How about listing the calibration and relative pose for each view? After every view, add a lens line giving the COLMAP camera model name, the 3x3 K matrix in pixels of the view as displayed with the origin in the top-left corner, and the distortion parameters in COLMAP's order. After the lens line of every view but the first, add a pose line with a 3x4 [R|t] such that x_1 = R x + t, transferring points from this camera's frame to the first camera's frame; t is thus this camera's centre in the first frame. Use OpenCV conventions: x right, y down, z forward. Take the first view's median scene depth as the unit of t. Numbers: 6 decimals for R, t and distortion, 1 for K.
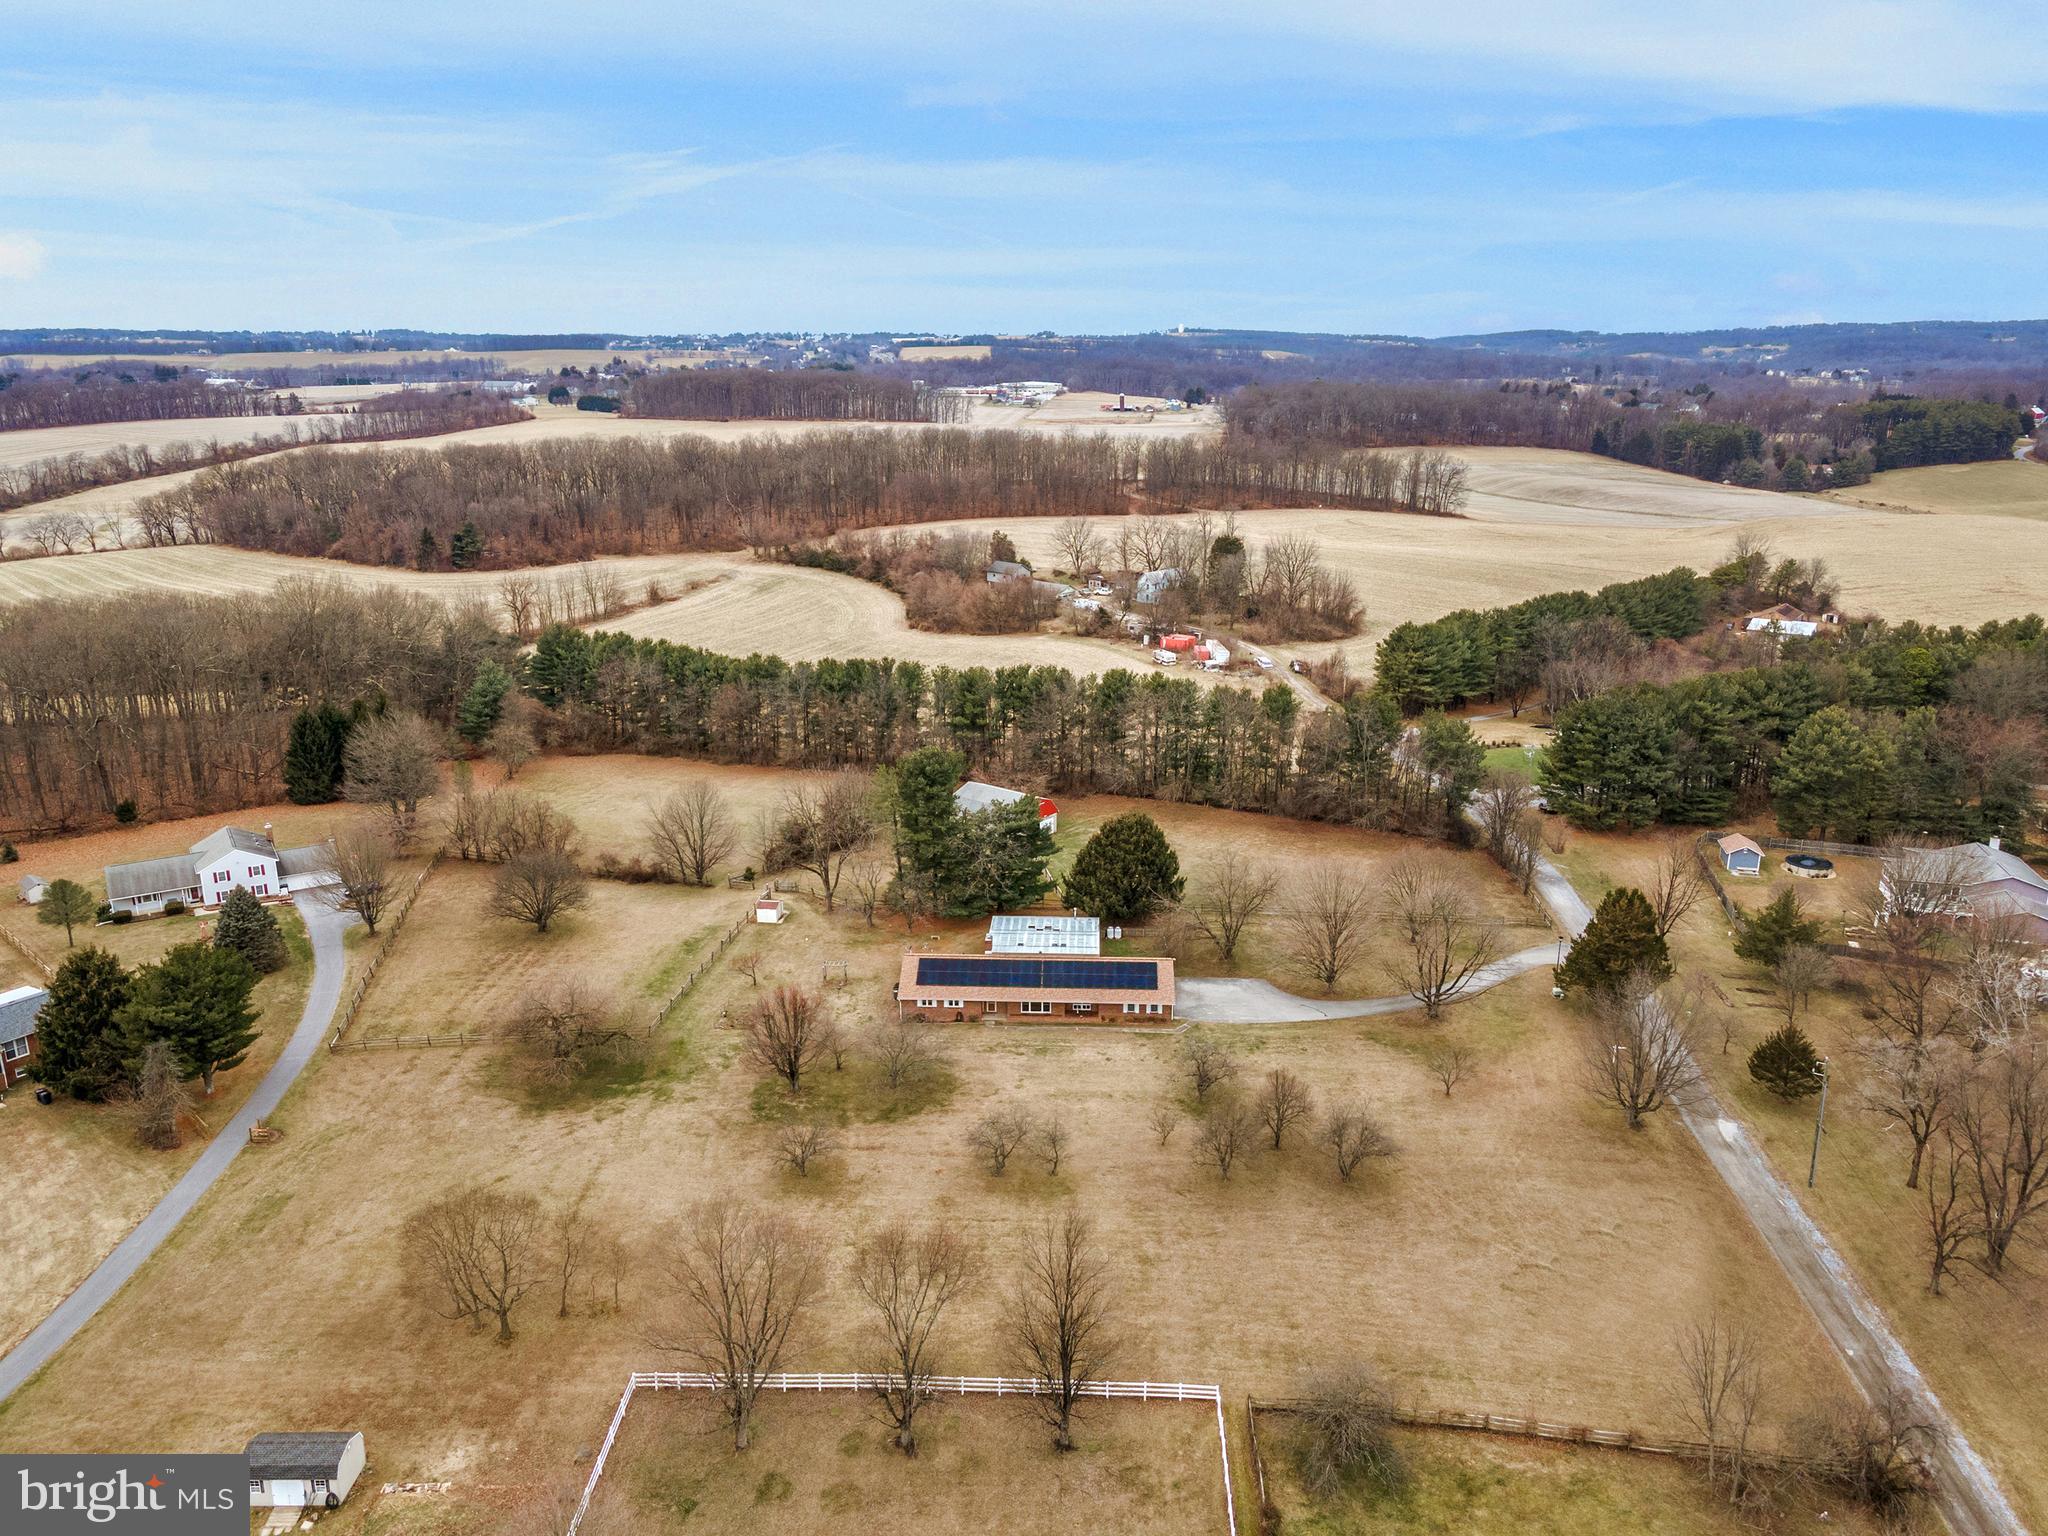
lens RADIAL K [[1523.2, 0, 1012.0], [0, 1523.2, 716.1], [0, 0, 1]] dist [0.039676, 0.011533]
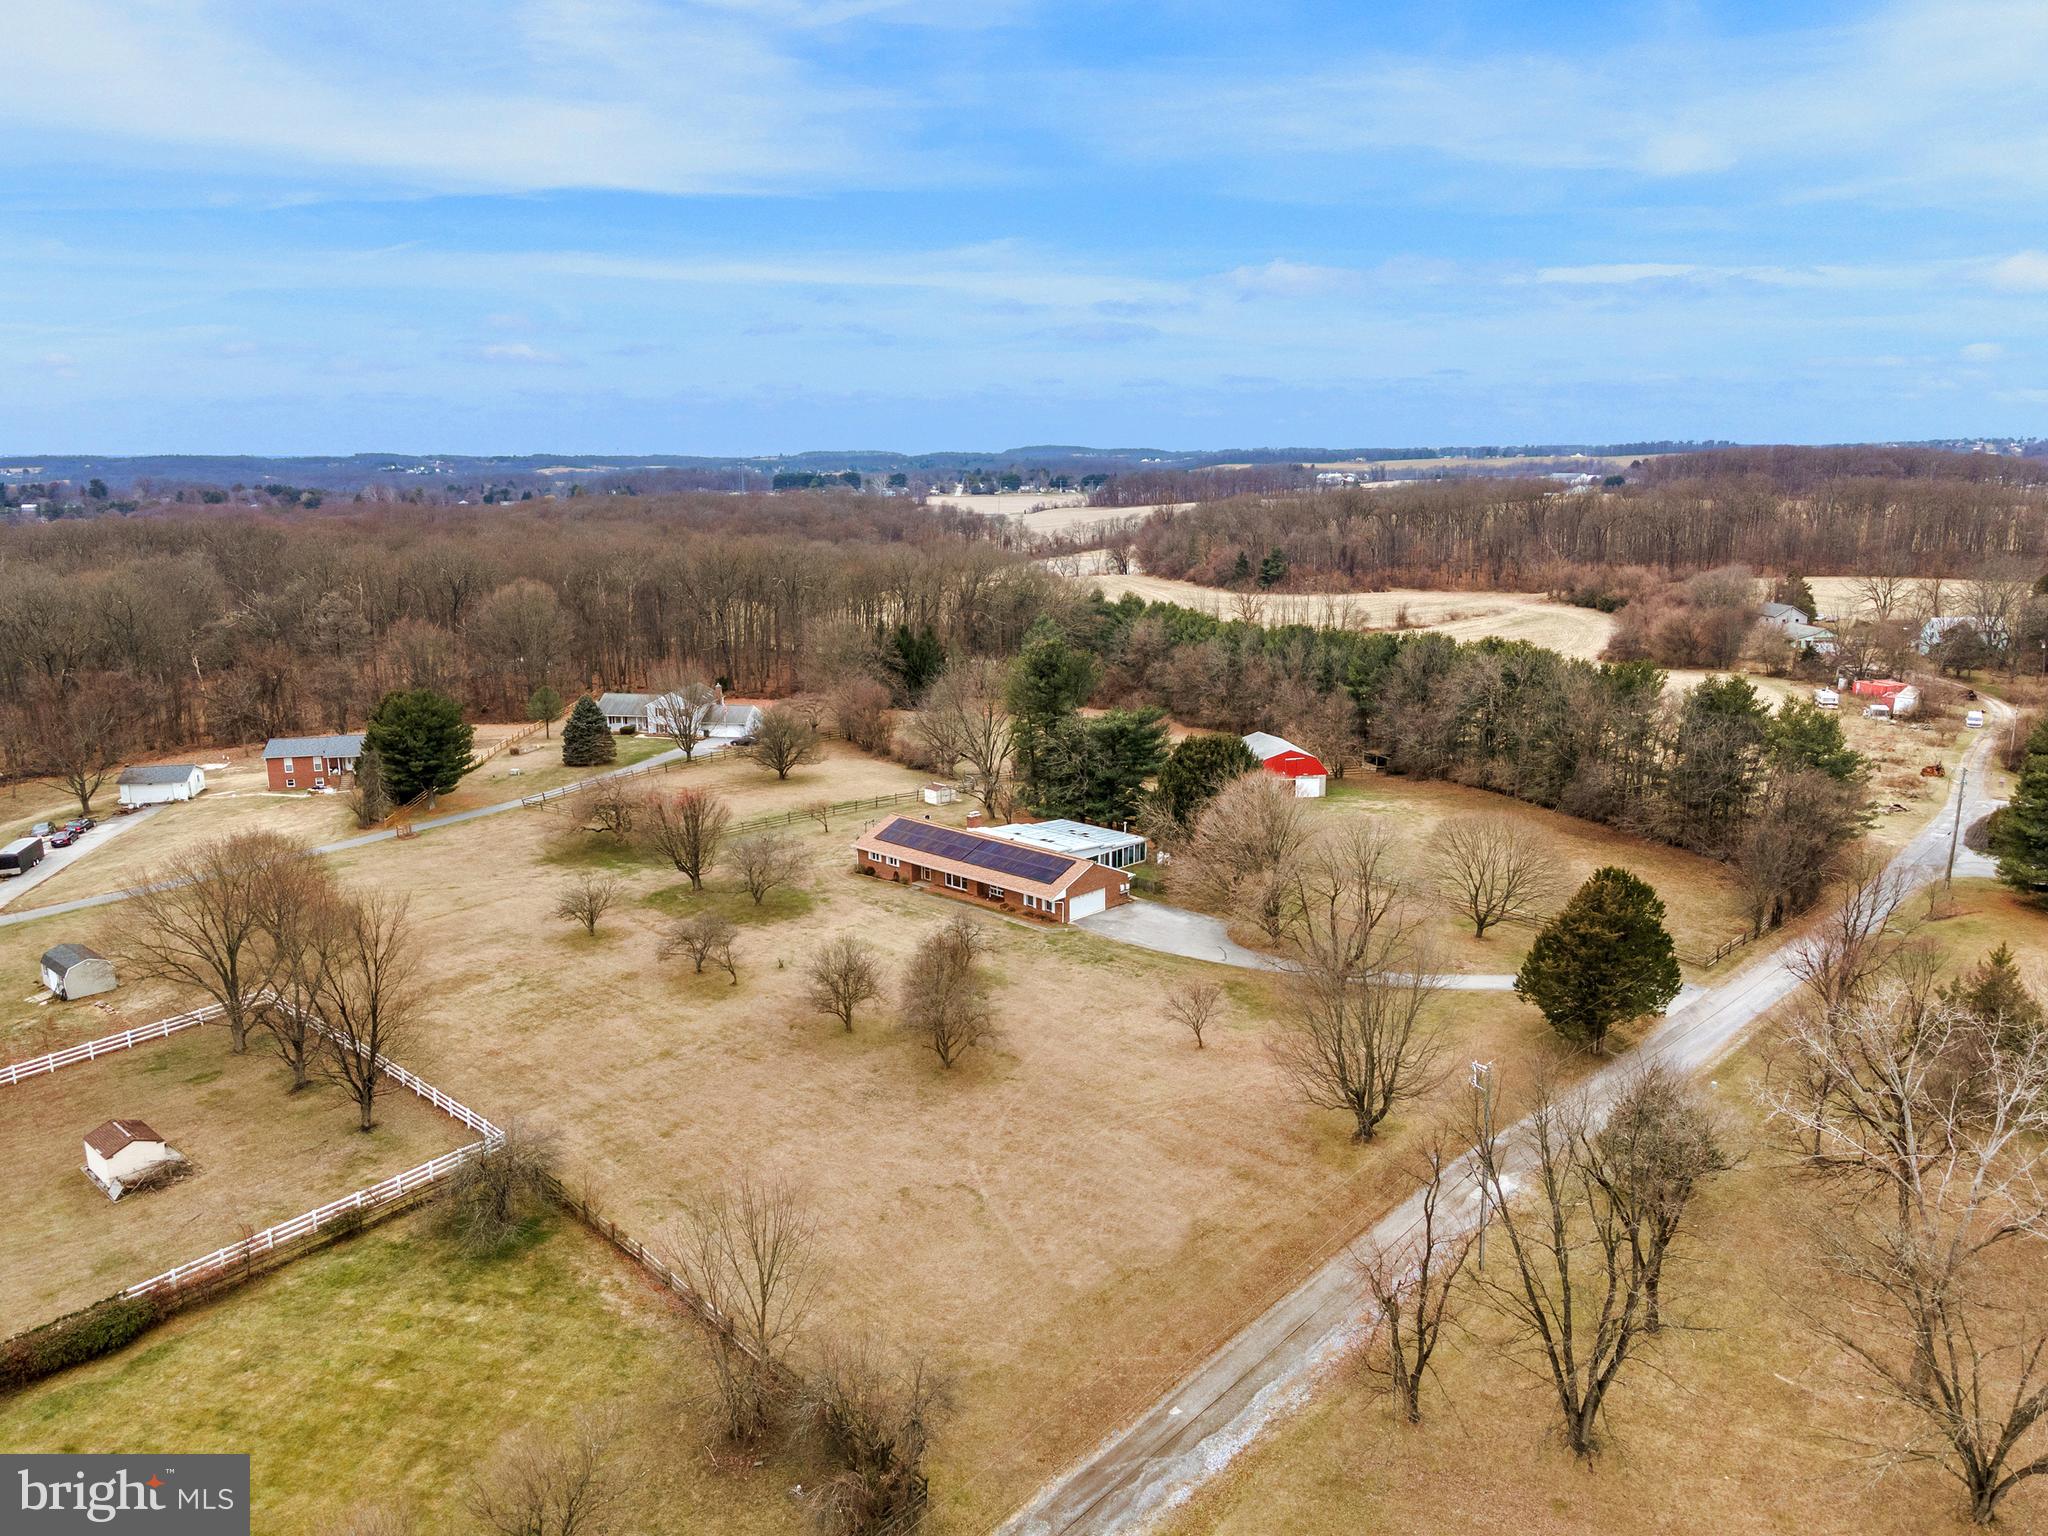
lens RADIAL K [[1474.3, 0, 1023.5], [0, 1474.3, 809.4], [0, 0, 1]] dist [0.031142, 0.033903]
pose [[0.754972, 0.154021, -0.637413, 0.488883], [-0.158981, 0.986017, 0.049954, 0.075081], [0.636194, 0.063622, 0.768902, 0.256276]]
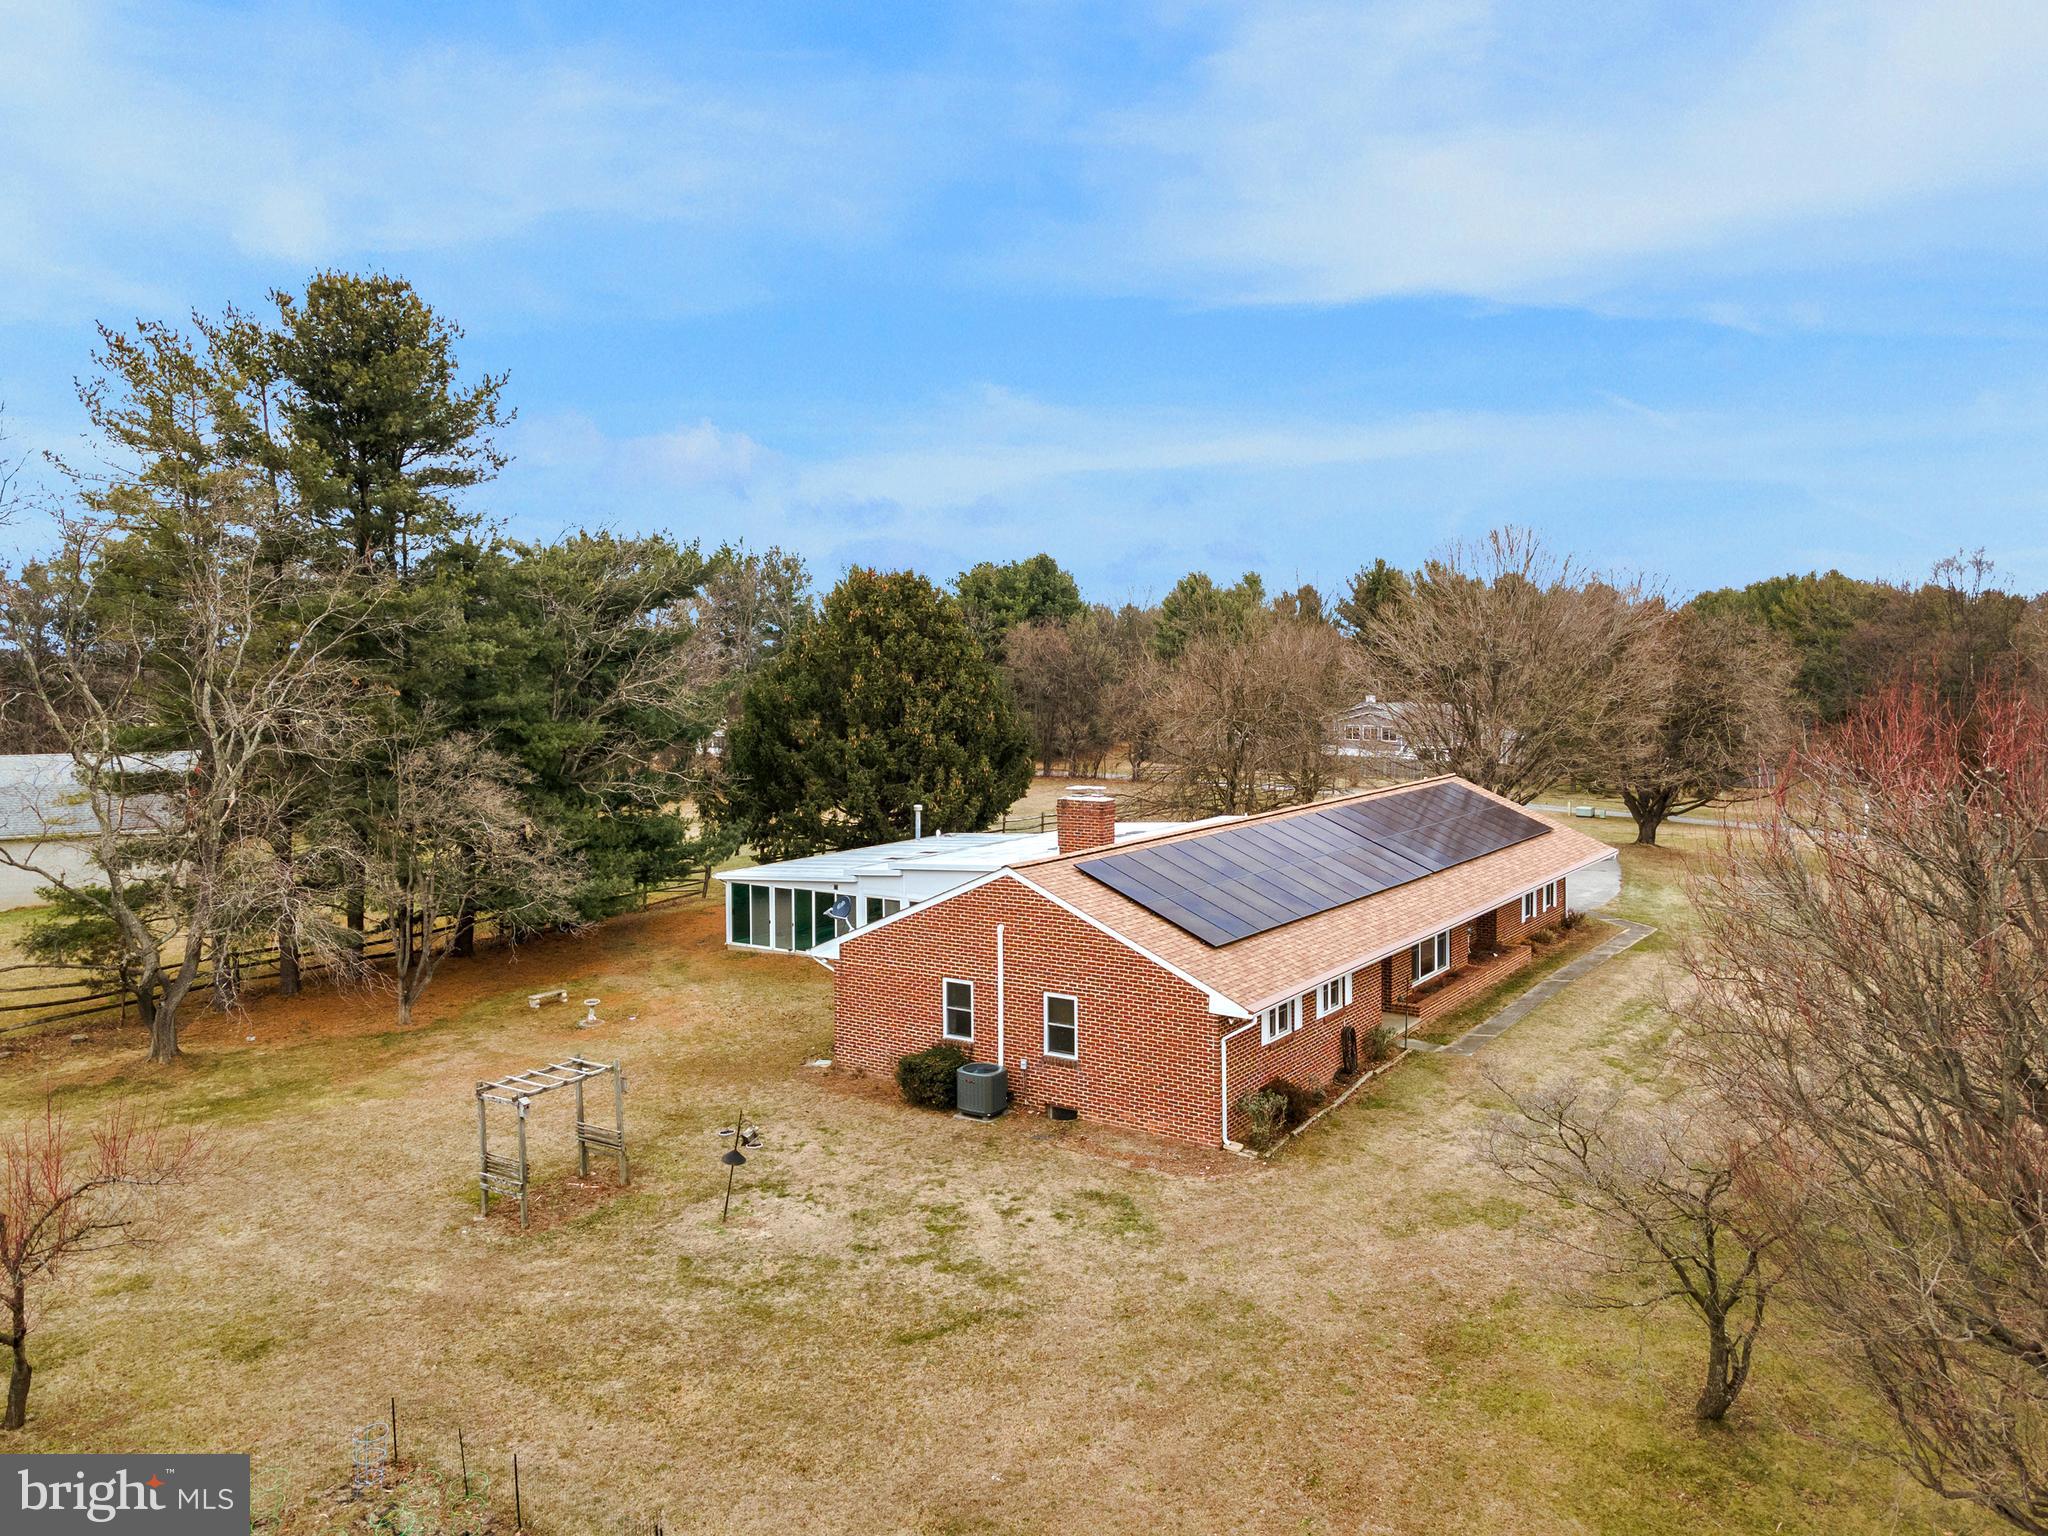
lens RADIAL K [[1532.2, 0, 1023.2], [0, 1532.2, 782.7], [0, 0, 1]] dist [0.018931, 0.043935]
pose [[0.515960, -0.065684, 0.854091, -0.194437], [0.212804, 0.975628, -0.053526, 0.126740], [-0.829759, 0.209371, 0.517362, 0.721806]]
